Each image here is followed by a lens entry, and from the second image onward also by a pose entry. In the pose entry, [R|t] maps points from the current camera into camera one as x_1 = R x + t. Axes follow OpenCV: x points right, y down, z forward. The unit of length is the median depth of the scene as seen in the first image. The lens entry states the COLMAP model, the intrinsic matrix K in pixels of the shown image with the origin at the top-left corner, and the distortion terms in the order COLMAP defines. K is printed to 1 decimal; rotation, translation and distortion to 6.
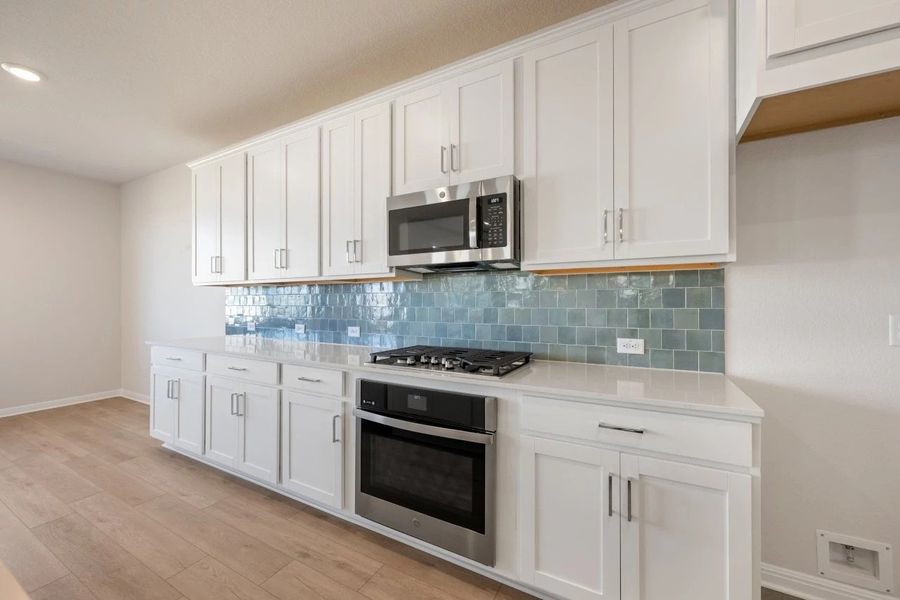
lens RADIAL K [[353.6, 0, 447.8], [0, 353.6, 303.8], [0, 0, 1]] dist [0.001897, 0.000283]
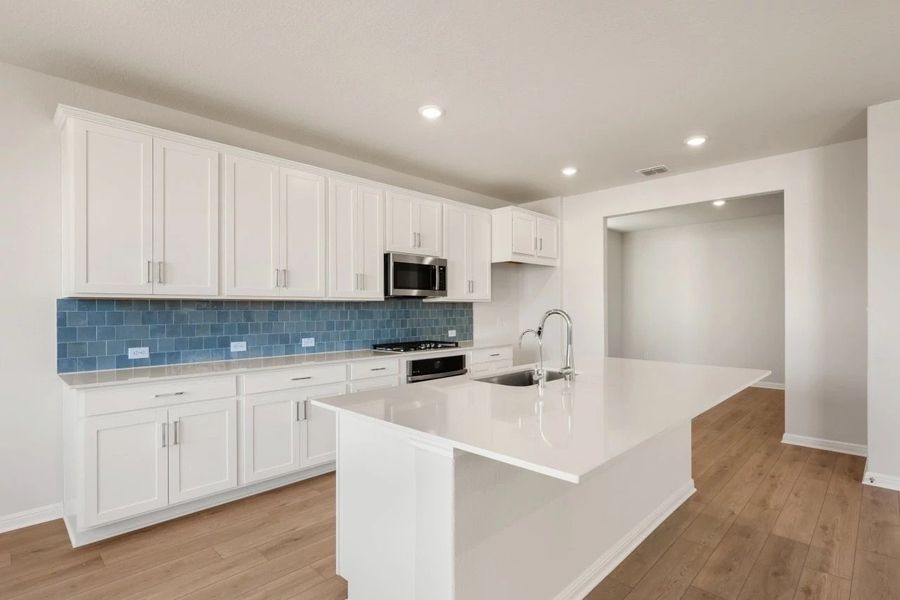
lens RADIAL K [[392.3, 0, 452.8], [0, 392.3, 300.9], [0, 0, 1]] dist [0.001674, 0.000579]
pose [[0.320773, 0.008076, 0.947122, -1.540628], [-0.006315, 0.999960, -0.006388, -0.061698], [-0.947135, -0.003932, 0.320811, 0.130162]]
